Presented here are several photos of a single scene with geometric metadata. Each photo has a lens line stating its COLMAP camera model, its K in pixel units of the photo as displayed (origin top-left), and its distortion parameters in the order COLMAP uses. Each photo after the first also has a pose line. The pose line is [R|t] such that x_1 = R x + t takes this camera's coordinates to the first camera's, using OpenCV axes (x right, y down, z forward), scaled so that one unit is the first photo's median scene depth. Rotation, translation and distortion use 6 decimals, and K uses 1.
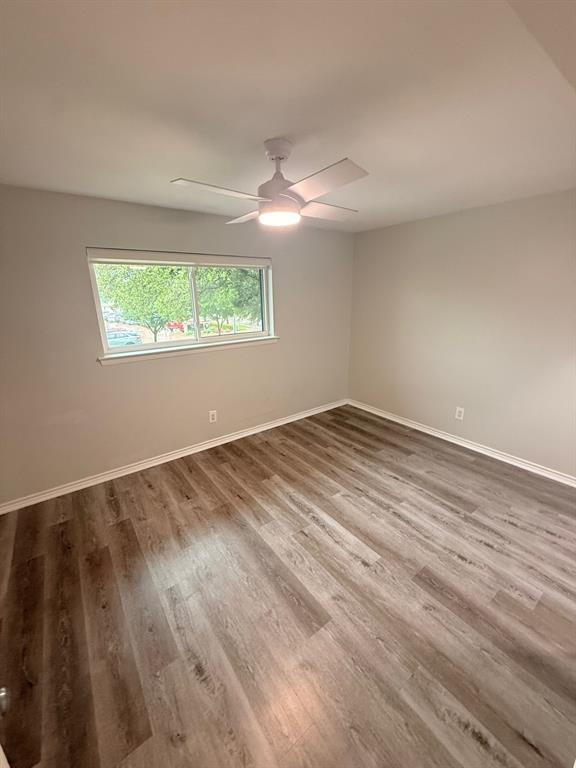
lens RADIAL K [[308.6, 0, 289.7], [0, 308.6, 382.9], [0, 0, 1]] dist [-0.000053, 0.000436]
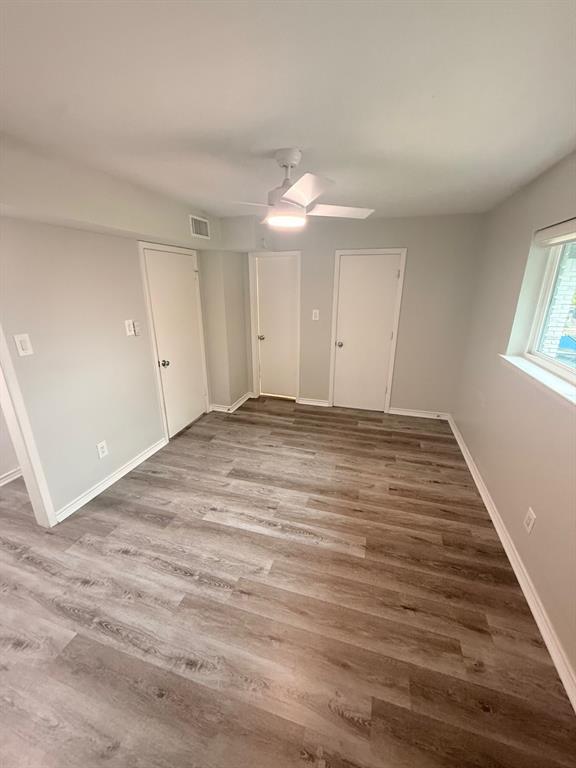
lens RADIAL K [[308.6, 0, 288.8], [0, 308.6, 383.9], [0, 0, 1]] dist [-0.000053, 0.000436]
pose [[-0.810749, 0.198444, -0.550733, 0.485745], [-0.150212, 0.838766, 0.523362, -0.443395], [0.565794, 0.507042, -0.650220, 1.432076]]
